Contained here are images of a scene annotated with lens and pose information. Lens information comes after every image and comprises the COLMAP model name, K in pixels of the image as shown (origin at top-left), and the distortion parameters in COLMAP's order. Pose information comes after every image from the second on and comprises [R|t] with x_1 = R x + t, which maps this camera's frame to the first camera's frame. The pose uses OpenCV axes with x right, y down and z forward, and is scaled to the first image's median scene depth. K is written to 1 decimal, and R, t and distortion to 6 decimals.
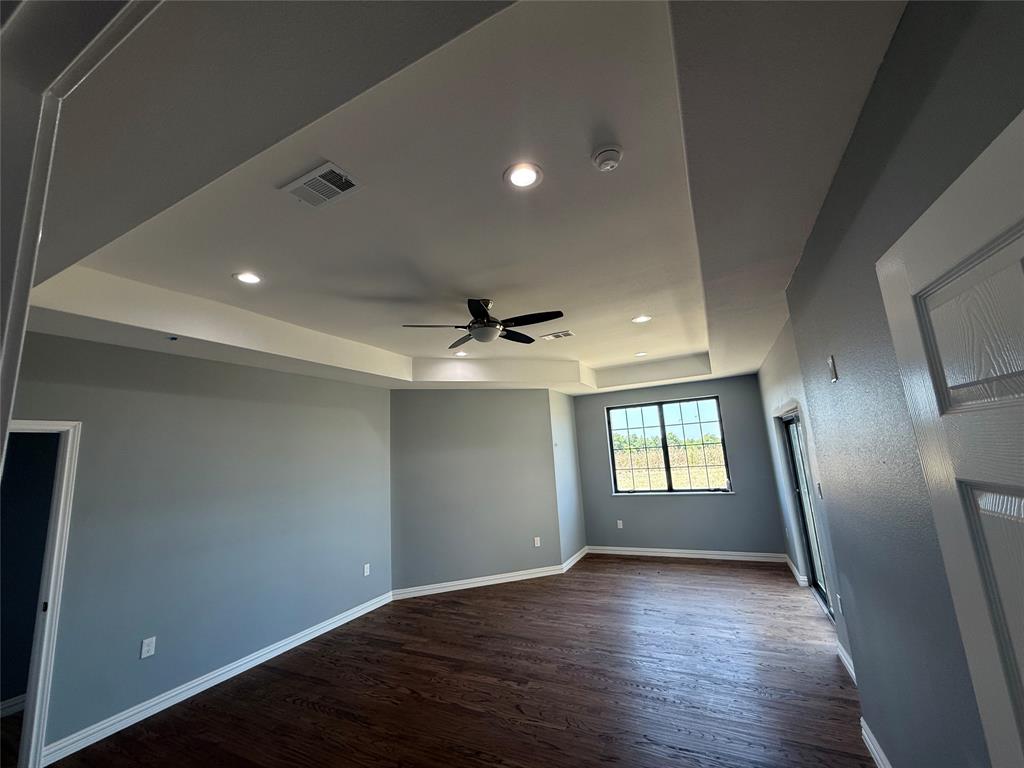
lens RADIAL K [[412.1, 0, 512.7], [0, 412.1, 381.5], [0, 0, 1]] dist [0.000575, -0.000181]
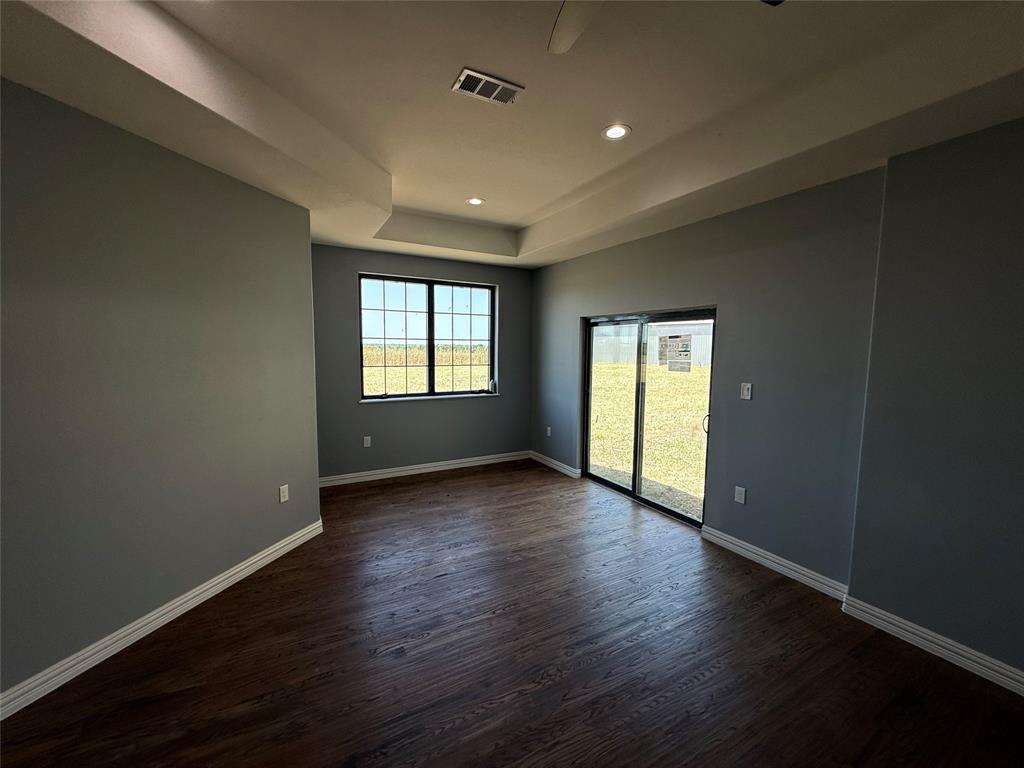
lens RADIAL K [[412.1, 0, 512.0], [0, 412.1, 377.9], [0, 0, 1]] dist [0.000575, -0.000181]
pose [[0.570293, 0.007536, 0.821407, -0.208299], [-0.188674, 0.974426, 0.122054, 0.120346], [-0.799480, -0.224584, 0.557130, 0.487452]]
